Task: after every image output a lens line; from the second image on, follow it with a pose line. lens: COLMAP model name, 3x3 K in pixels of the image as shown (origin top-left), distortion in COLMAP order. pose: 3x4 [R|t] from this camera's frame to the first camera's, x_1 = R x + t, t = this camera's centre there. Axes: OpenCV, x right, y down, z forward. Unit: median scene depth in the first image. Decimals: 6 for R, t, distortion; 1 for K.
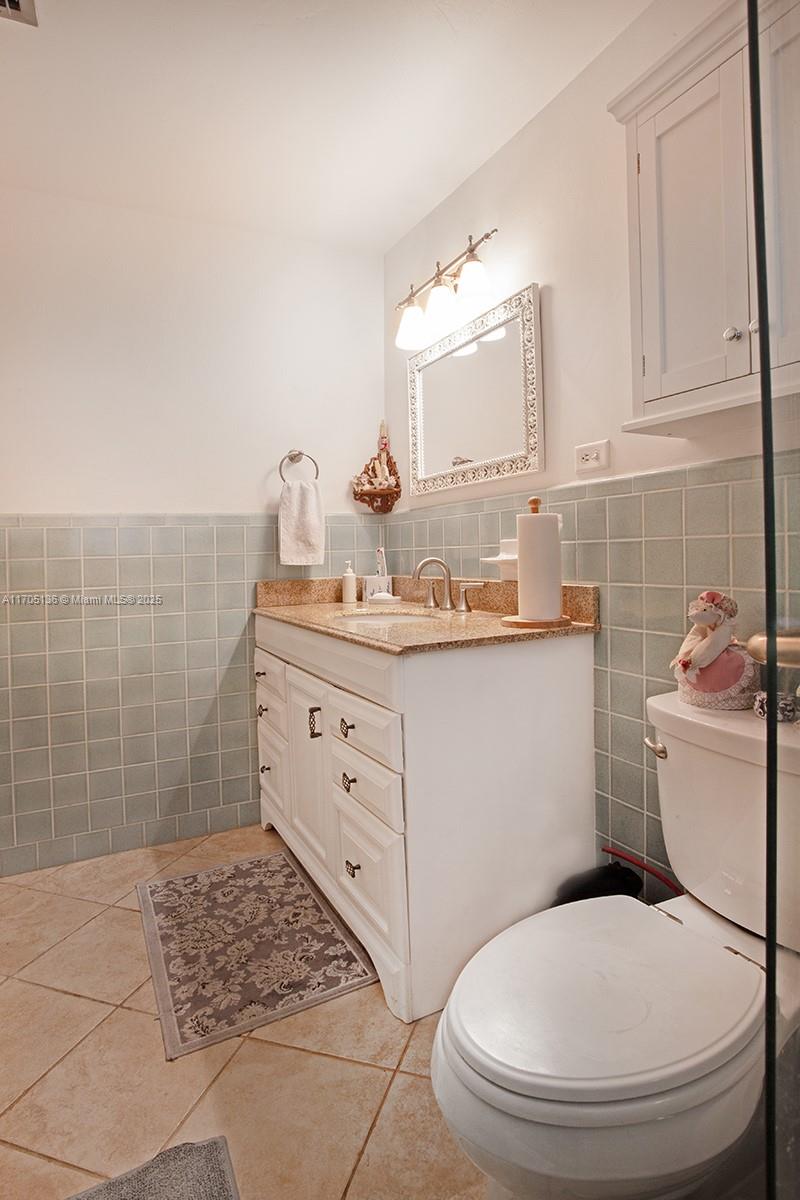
lens RADIAL K [[609.8, 0, 433.7], [0, 609.8, 565.9], [0, 0, 1]] dist [-0.002424, -0.000086]
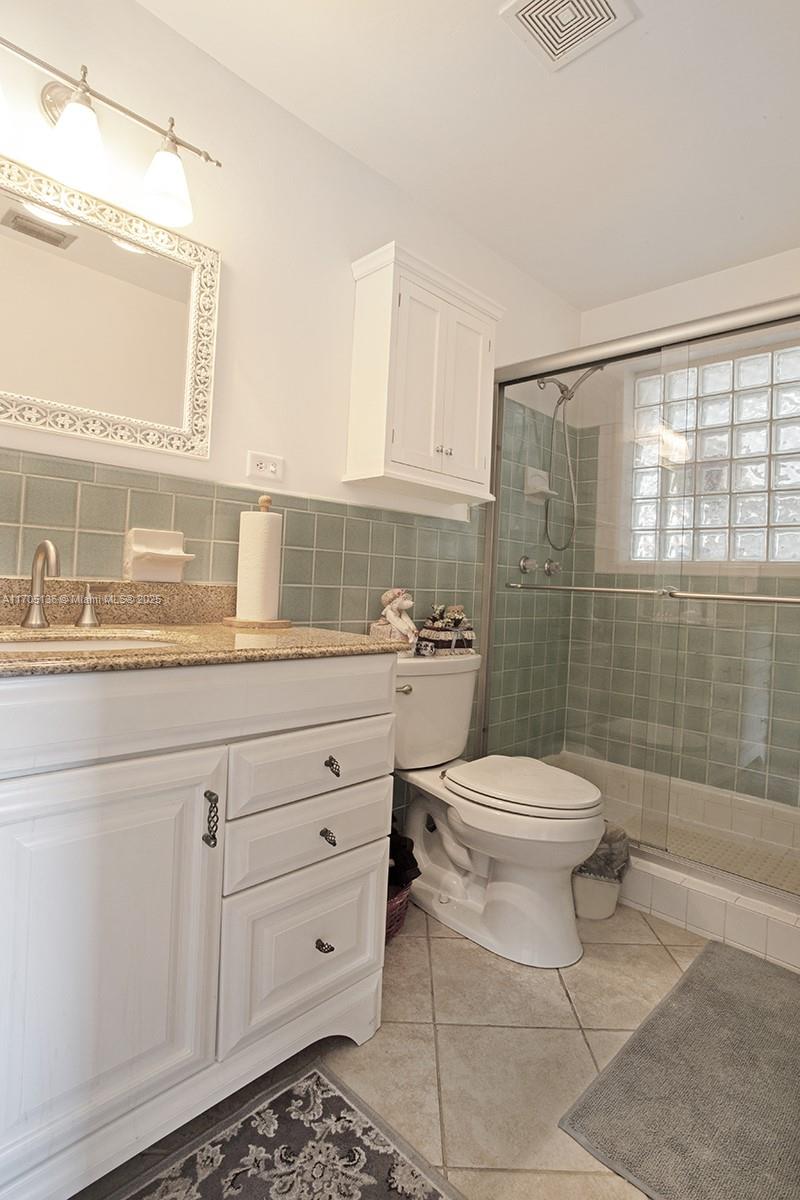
lens RADIAL K [[609.4, 0, 400.0], [0, 609.4, 600.0], [0, 0, 1]] dist [-0.068002, 0.027509]
pose [[-0.261051, -0.018505, 0.965148, -0.837273], [-0.019854, 0.999708, 0.013798, 0.035782], [-0.965121, -0.015560, -0.261342, 1.057816]]
